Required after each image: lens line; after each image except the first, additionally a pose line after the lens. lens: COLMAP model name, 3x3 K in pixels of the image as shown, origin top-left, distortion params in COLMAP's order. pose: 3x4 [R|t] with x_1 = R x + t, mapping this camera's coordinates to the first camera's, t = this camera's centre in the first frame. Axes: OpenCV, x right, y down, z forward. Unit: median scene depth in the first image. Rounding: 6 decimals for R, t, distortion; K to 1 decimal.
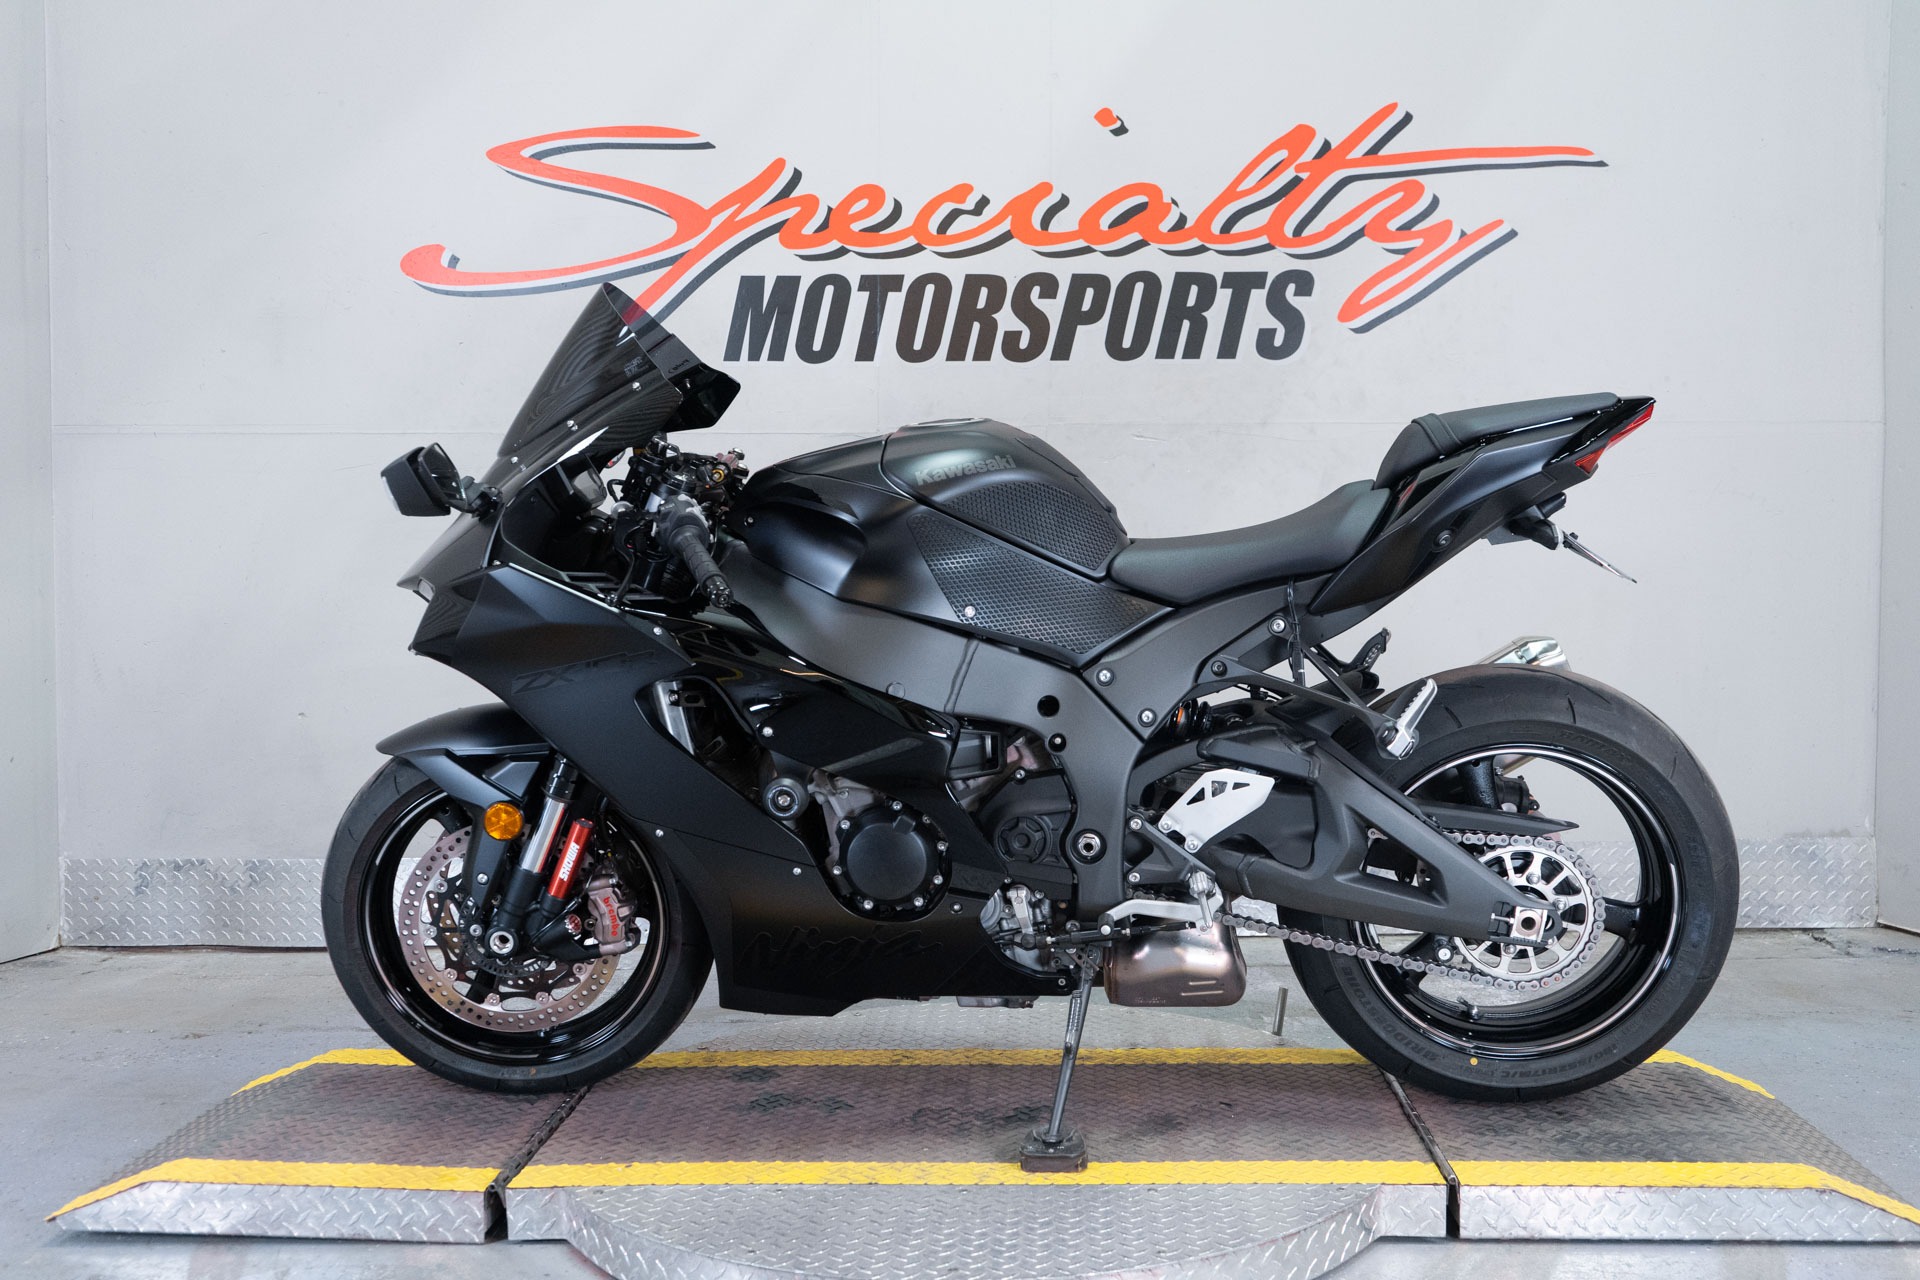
lens RADIAL K [[1827.1, 0, 960.0], [0, 1827.1, 640.0], [0, 0, 1]] dist [-0.004116, -0.003251]
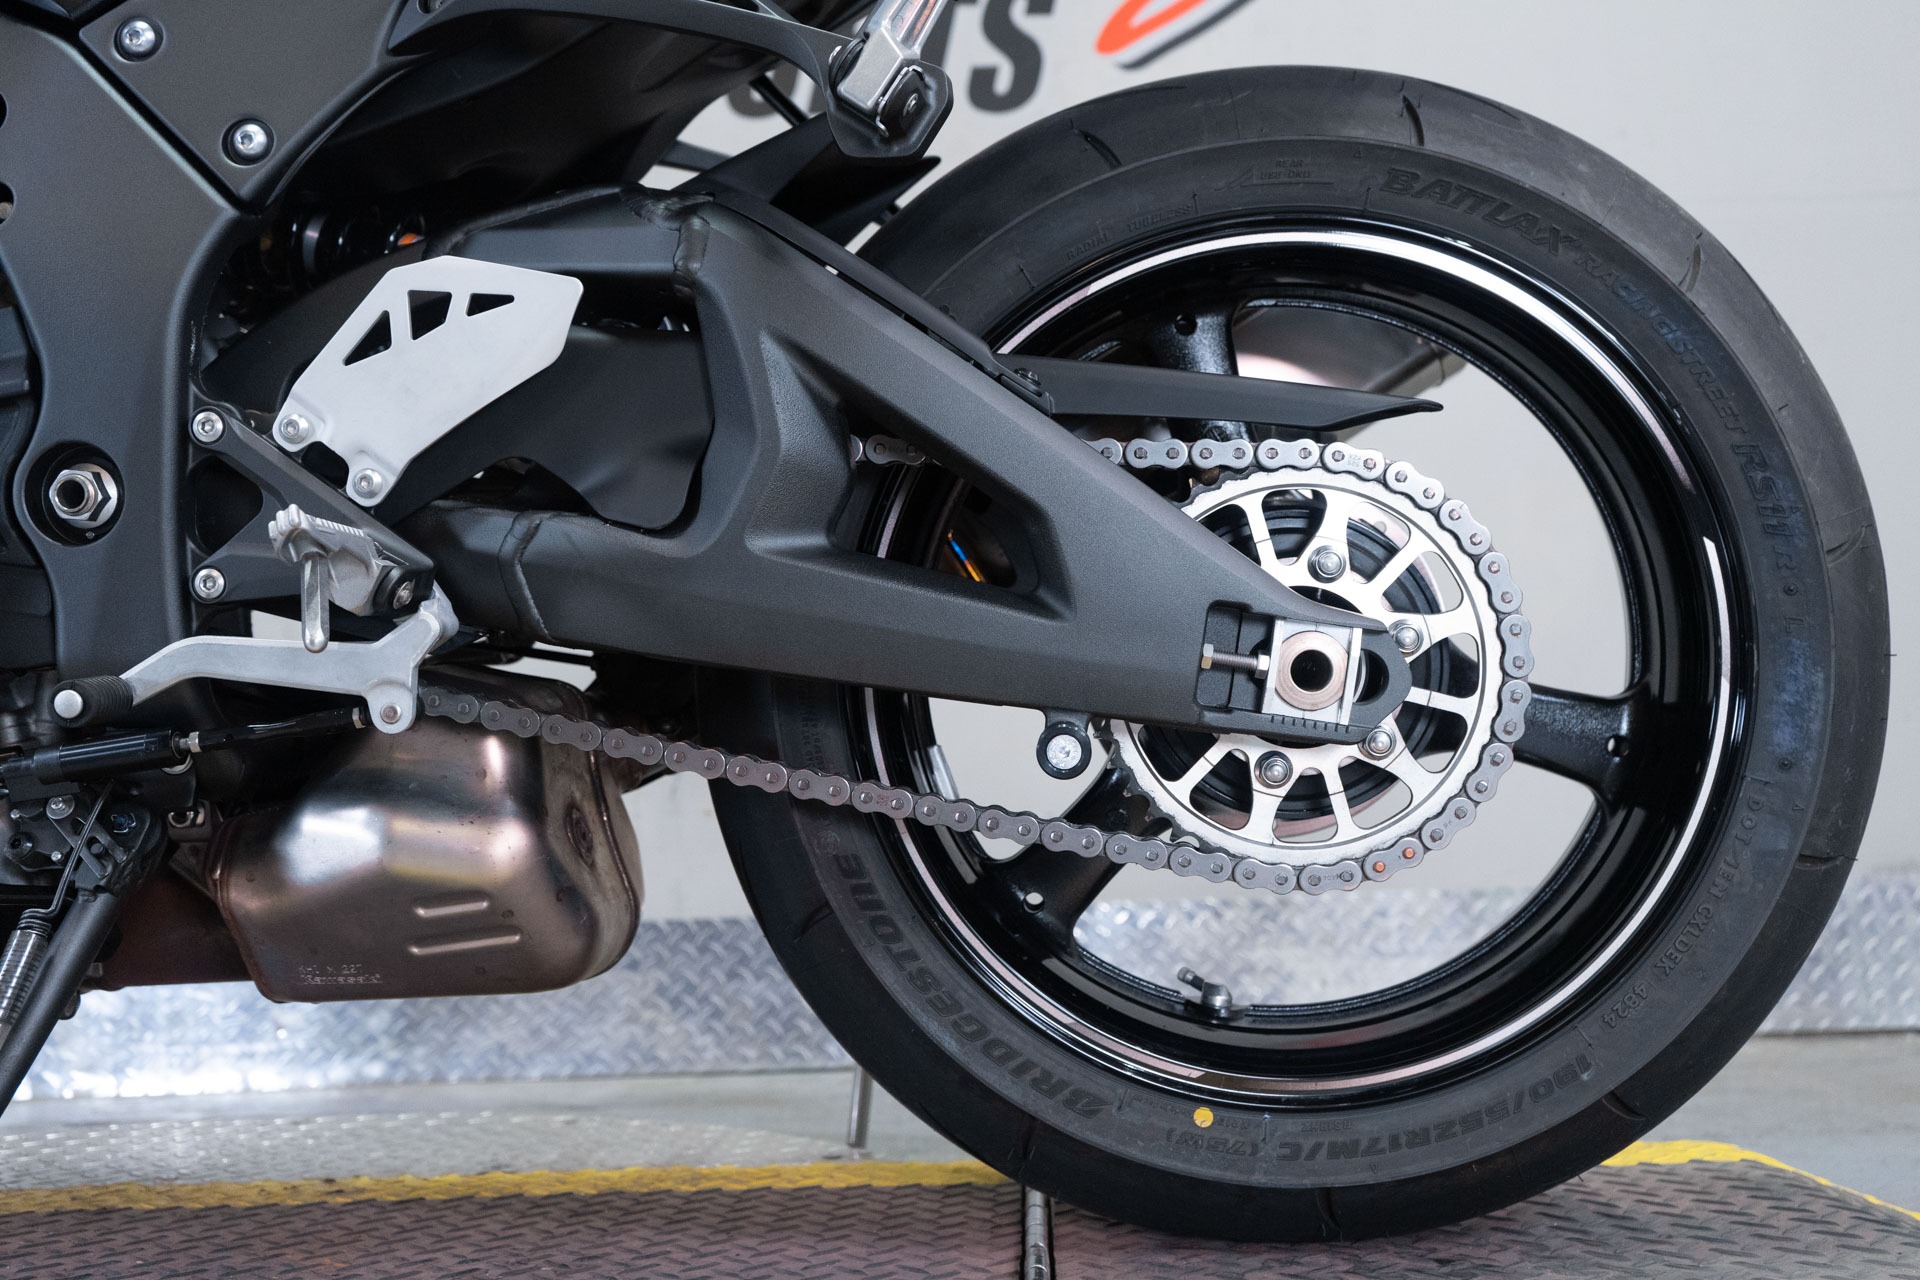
lens RADIAL K [[1936.0, 0, 960.0], [0, 1936.0, 640.0], [0, 0, 1]] dist [-0.007601, 0.005949]
pose [[0.999452, -0.013905, 0.030053, 0.226267], [0.018092, 0.989430, -0.143880, 0.194882], [-0.027735, 0.144345, 0.989139, 0.618250]]
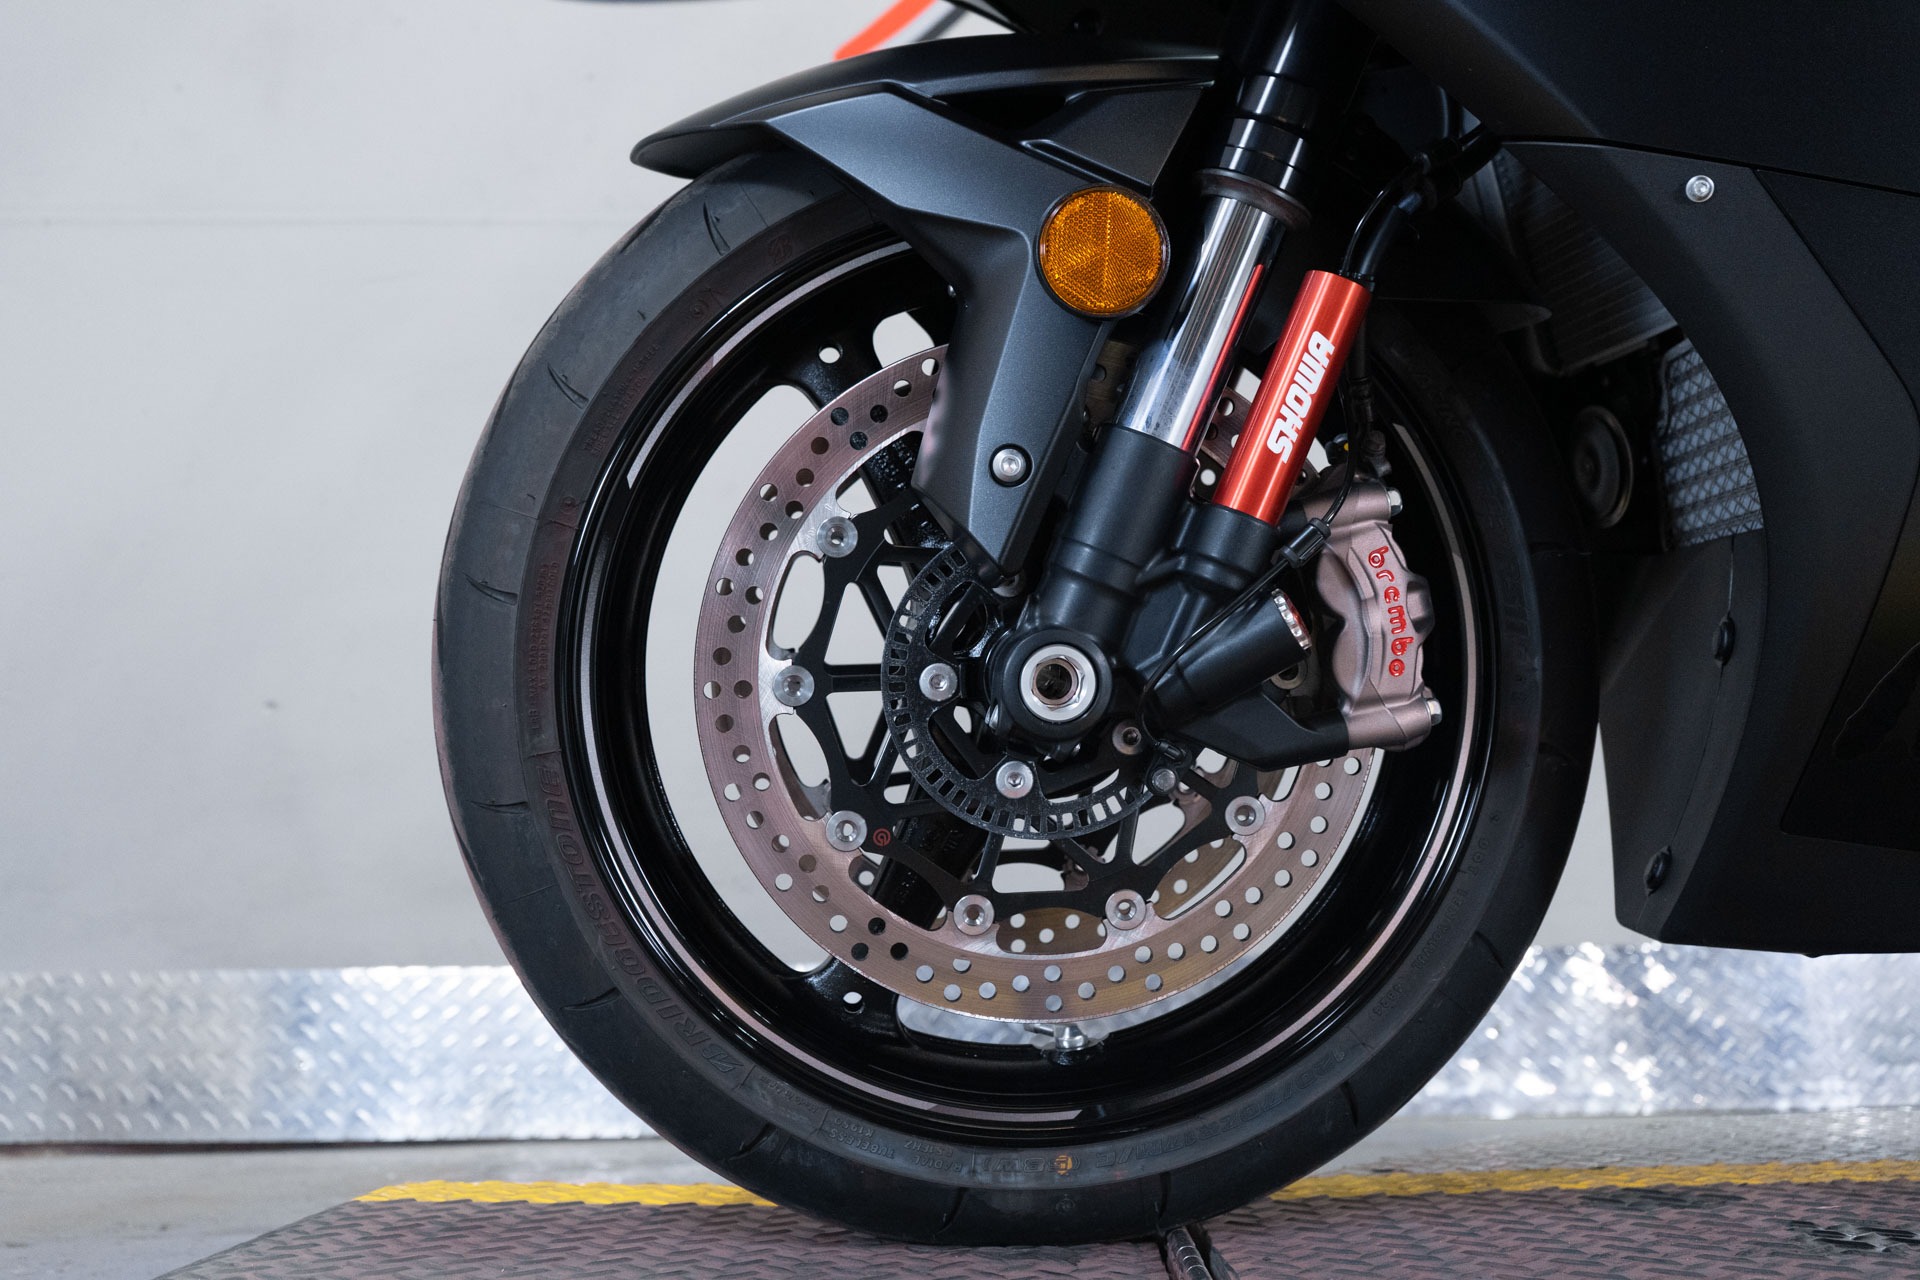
lens RADIAL K [[1932.5, 0, 960.0], [0, 1932.5, 640.0], [0, 0, 1]] dist [0.002160, 0.011810]
pose [[0.999477, 0.005268, 0.031918, -0.290504], [0.001289, 0.979381, -0.202019, 0.235934], [-0.032324, 0.201954, 0.978861, 0.709322]]
